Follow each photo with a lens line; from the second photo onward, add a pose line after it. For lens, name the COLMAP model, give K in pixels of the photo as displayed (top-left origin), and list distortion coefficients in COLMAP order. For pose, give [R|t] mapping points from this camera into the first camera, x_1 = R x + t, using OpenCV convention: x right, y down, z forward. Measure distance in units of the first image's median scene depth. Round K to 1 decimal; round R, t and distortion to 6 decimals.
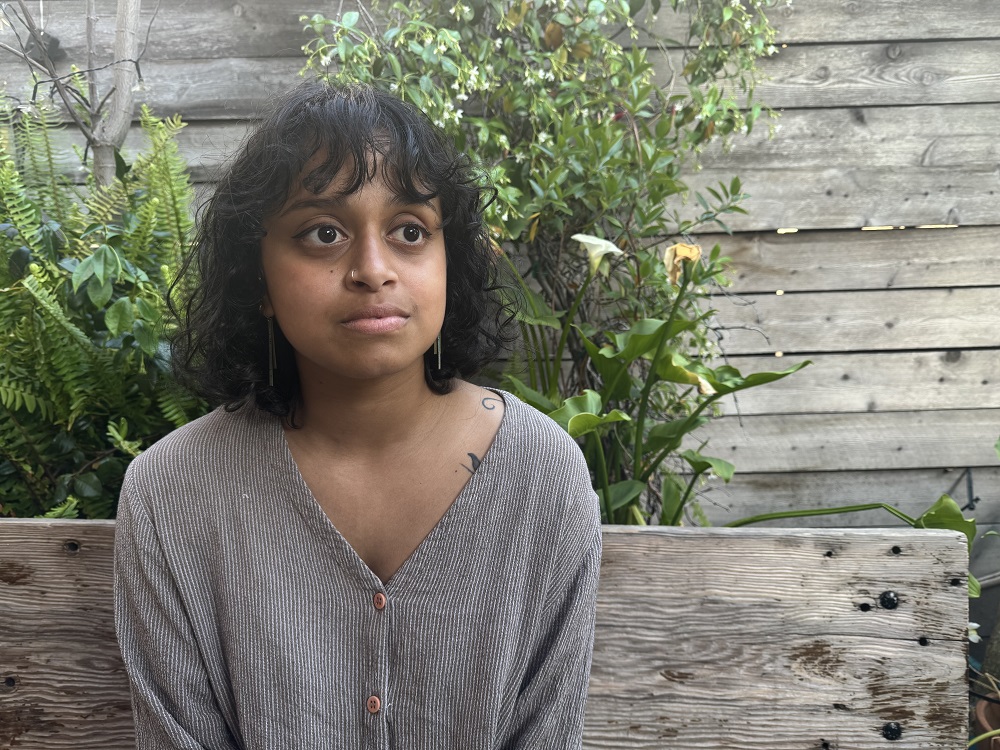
lens RADIAL K [[743.0, 0, 500.0], [0, 743.0, 375.0], [0, 0, 1]] dist [-0.001247, -0.003846]
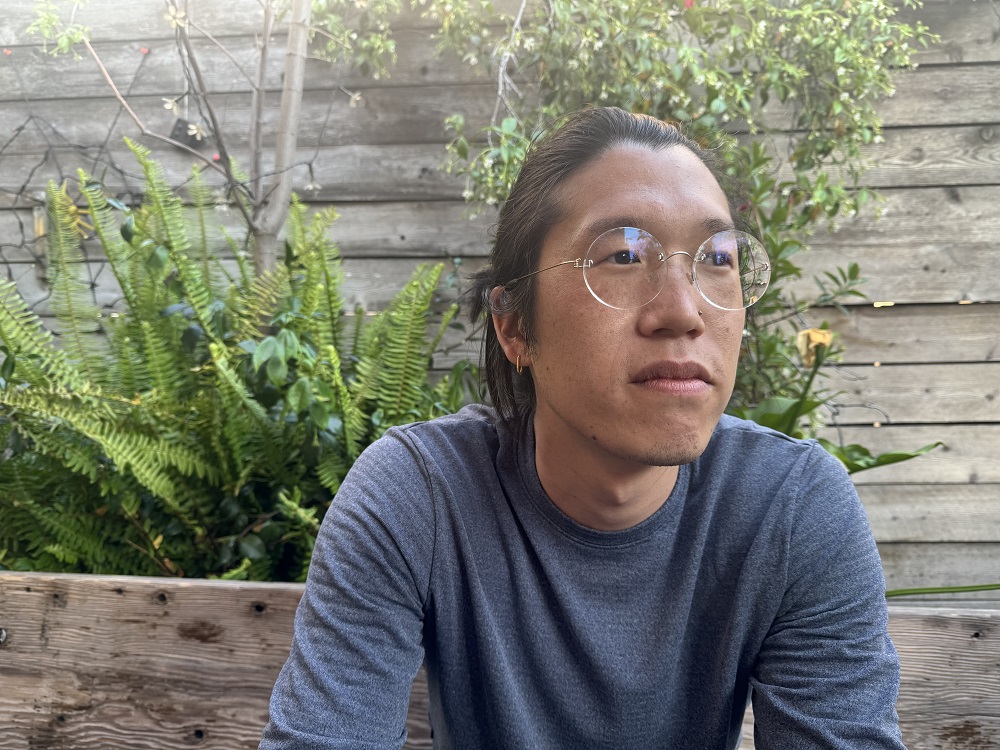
lens RADIAL K [[743.0, 0, 500.0], [0, 743.0, 375.0], [0, 0, 1]] dist [-0.001247, -0.003846]
pose [[0.998338, 0.009573, -0.056831, -0.086359], [-0.013391, 0.997651, -0.067182, -0.021563], [0.056055, 0.067831, 0.996121, -0.045733]]
